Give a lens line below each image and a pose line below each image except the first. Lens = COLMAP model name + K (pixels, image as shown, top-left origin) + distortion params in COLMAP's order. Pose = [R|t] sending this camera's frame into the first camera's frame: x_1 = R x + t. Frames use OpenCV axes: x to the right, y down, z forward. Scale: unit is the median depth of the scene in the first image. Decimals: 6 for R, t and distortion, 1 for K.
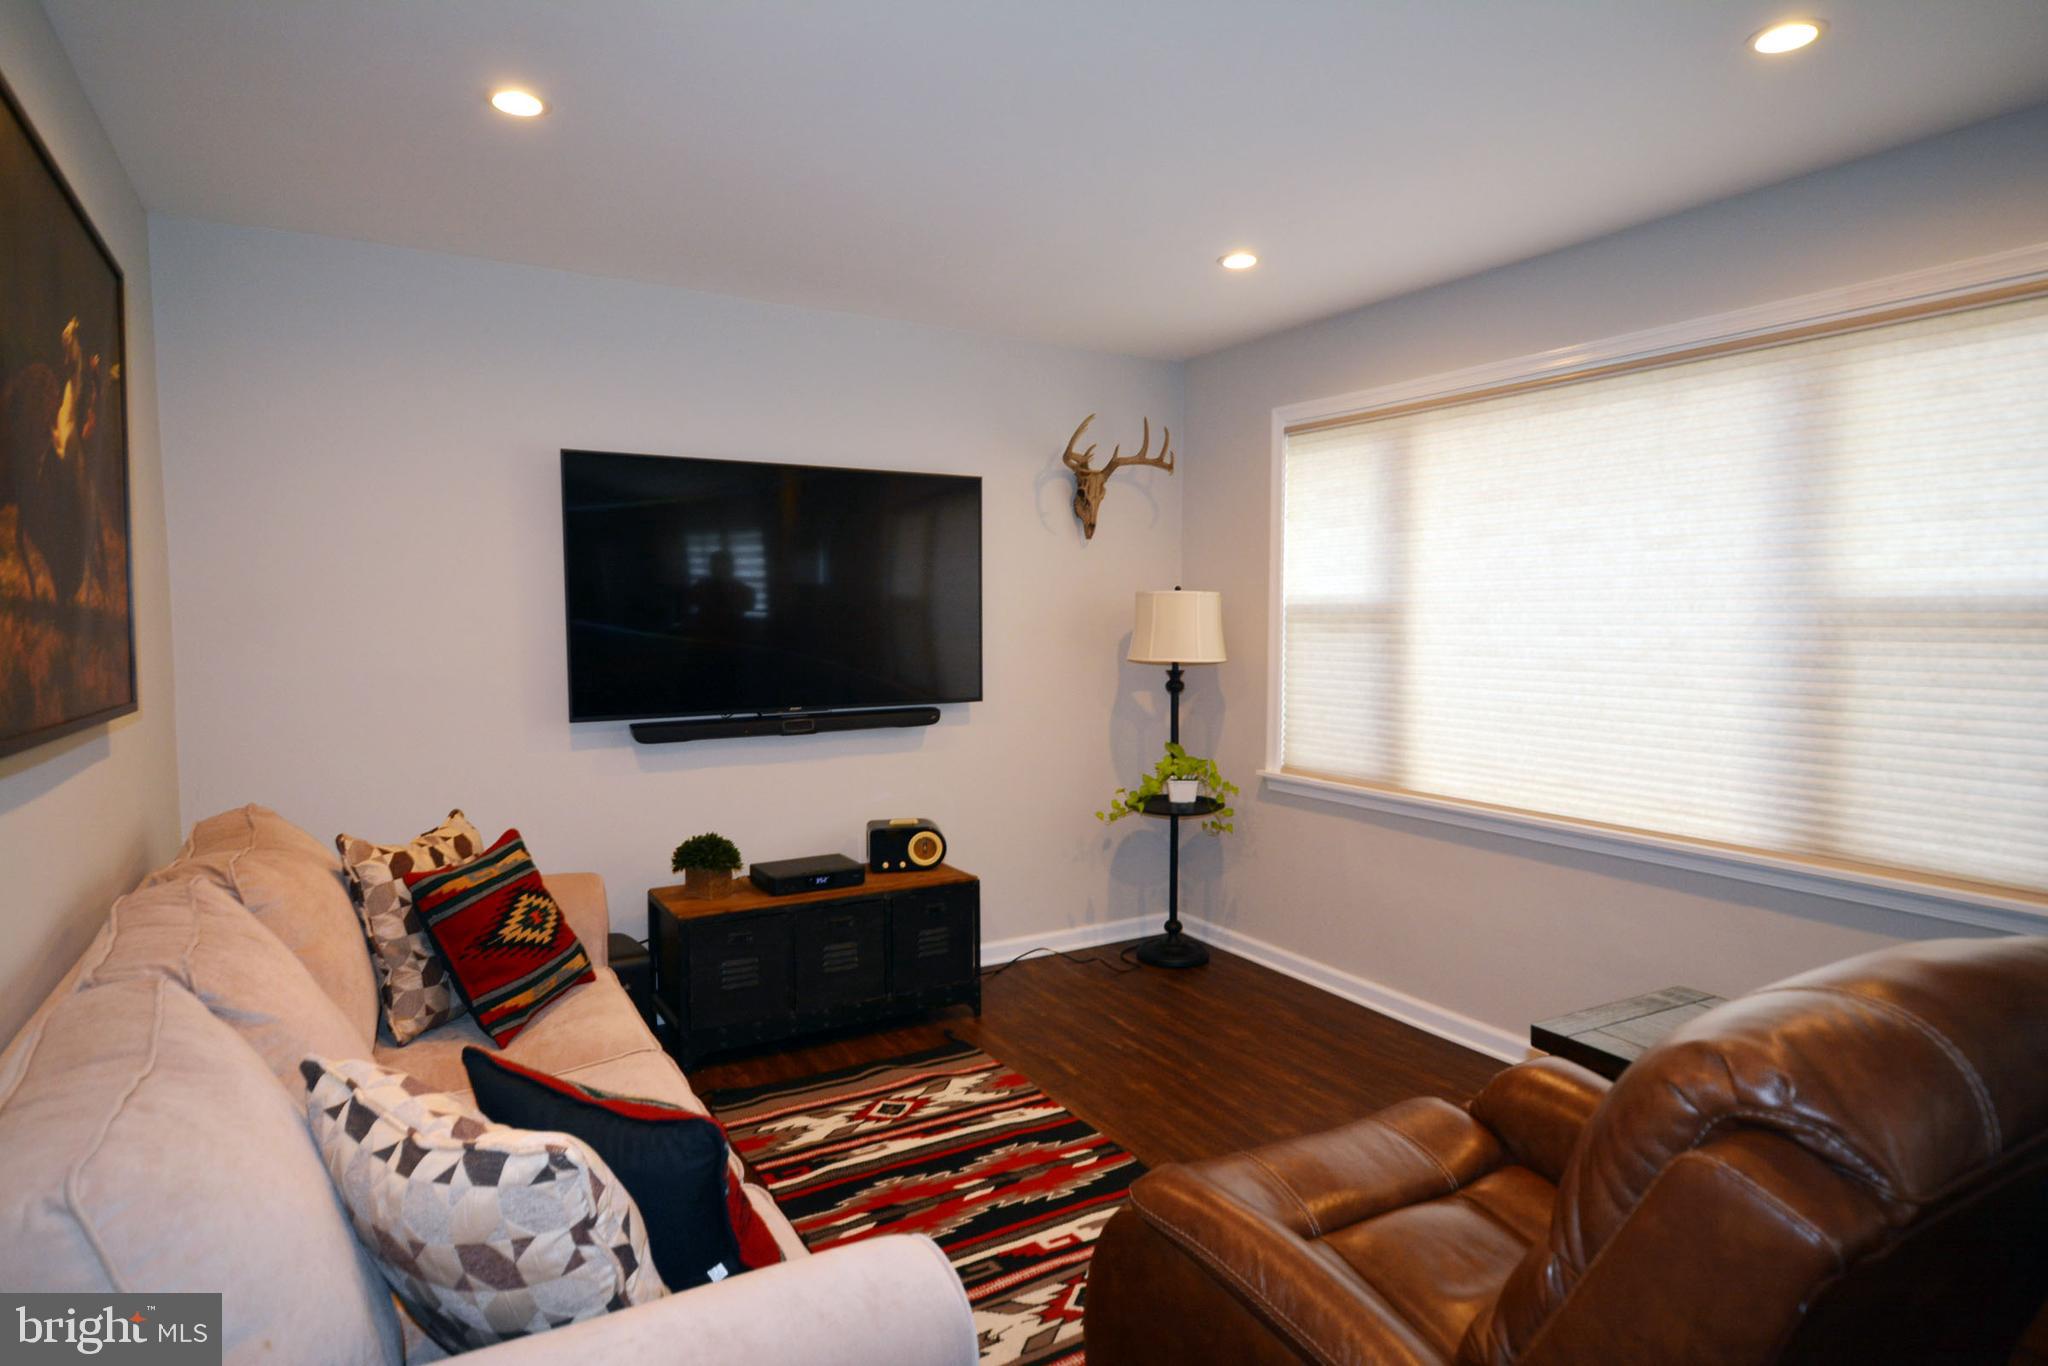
lens RADIAL K [[1153.6, 0, 1024.0], [0, 1153.6, 683.0], [0, 0, 1]] dist [-0.001659, 0.000039]
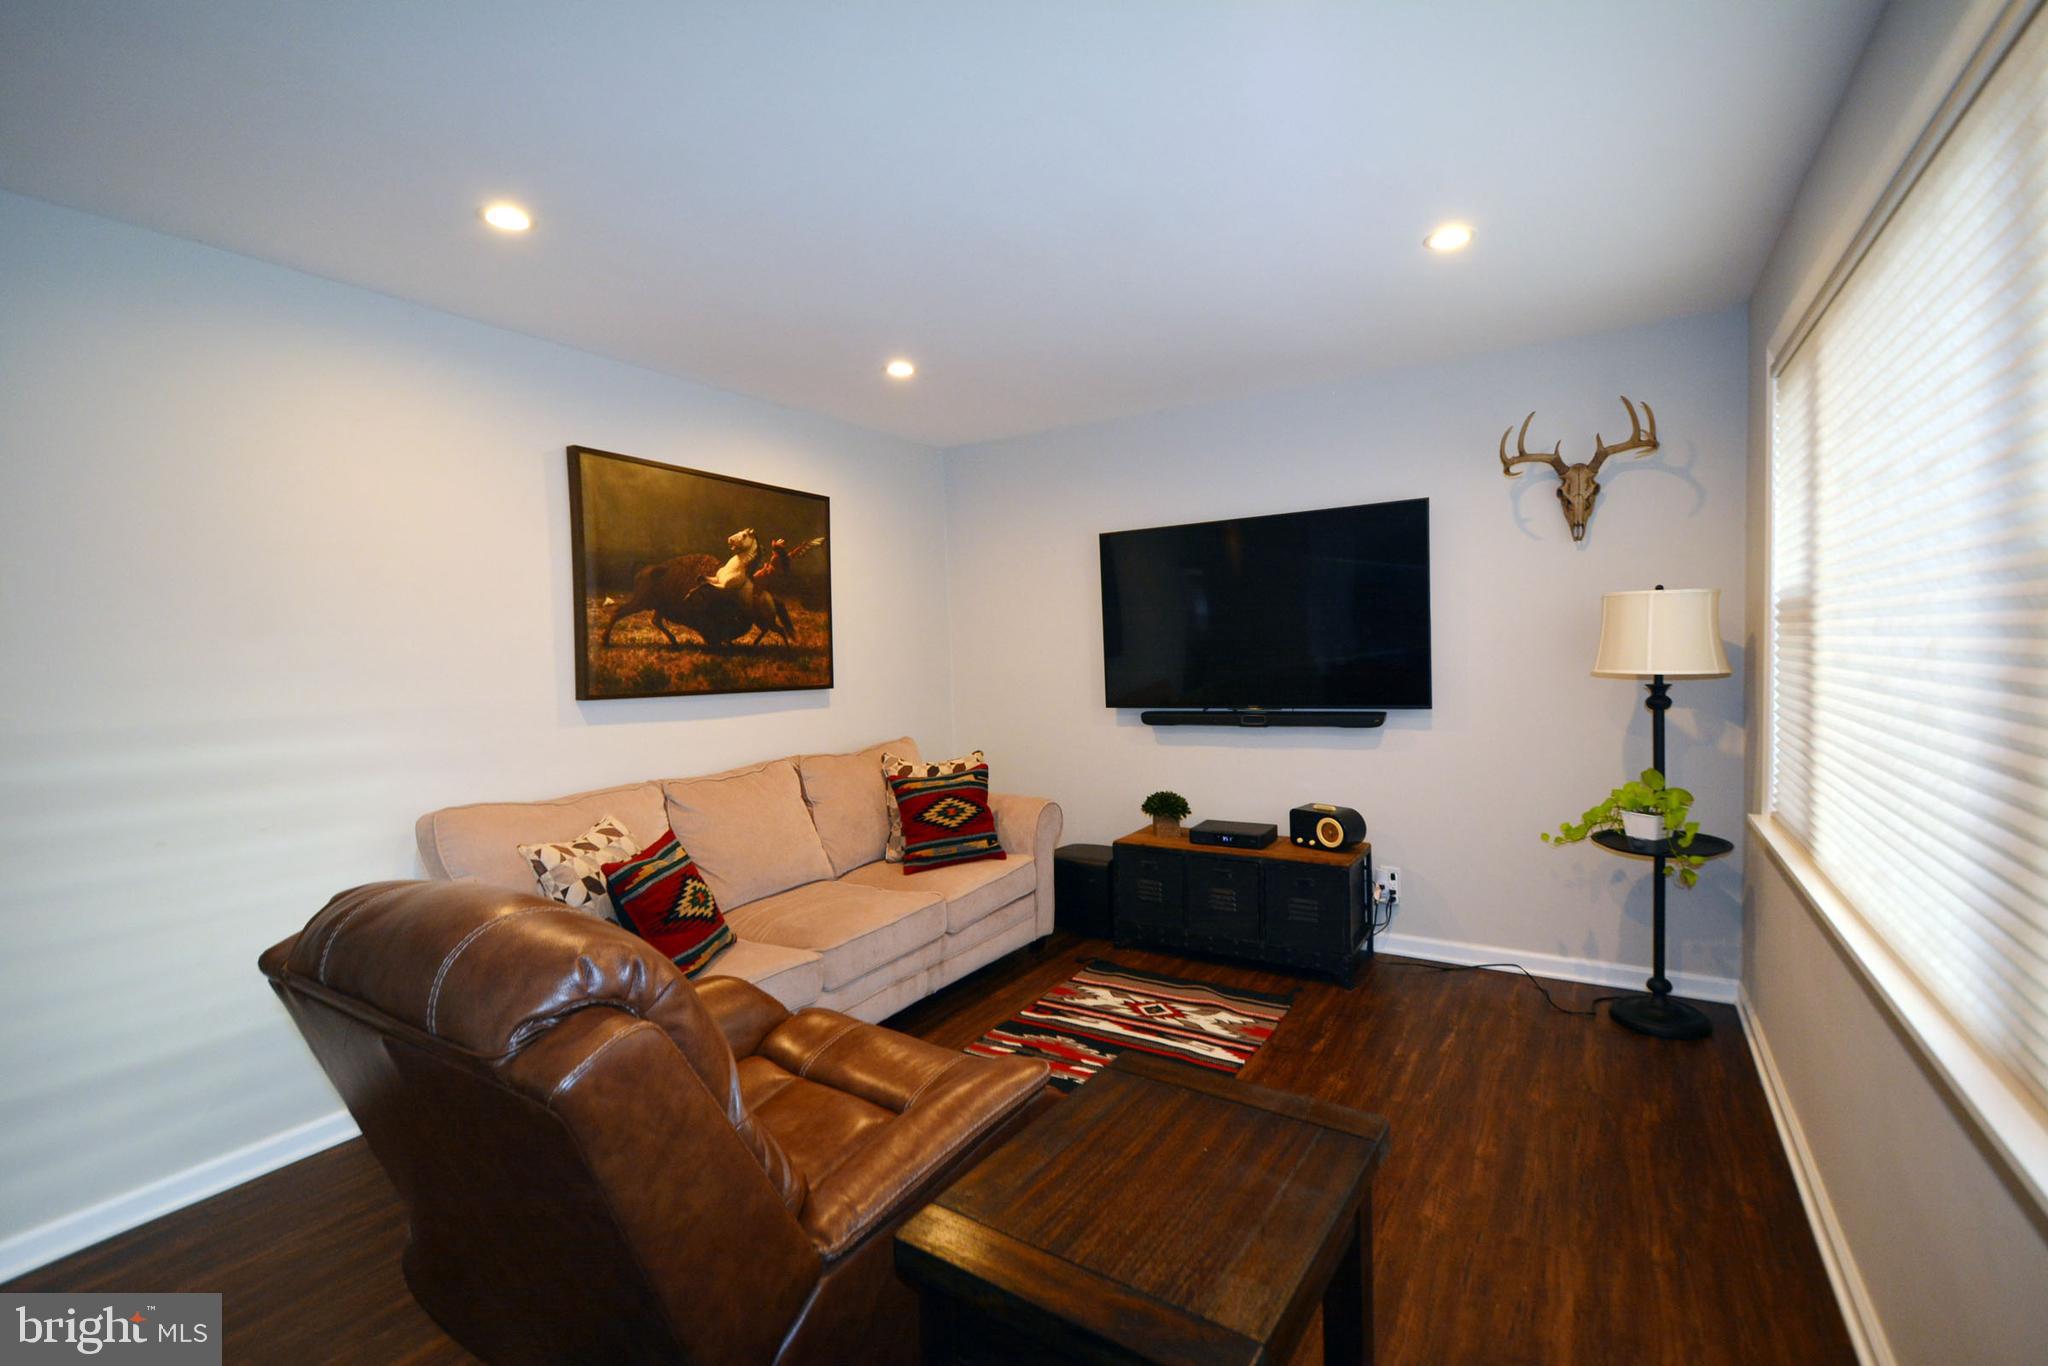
lens RADIAL K [[903.2, 0, 1028.5], [0, 903.2, 689.6], [0, 0, 1]] dist [0.002183, -0.000757]
pose [[0.446019, 0.026914, -0.894619, 0.607941], [-0.024500, 0.999540, 0.017855, -0.008853], [0.894688, 0.013954, 0.446473, 0.336469]]
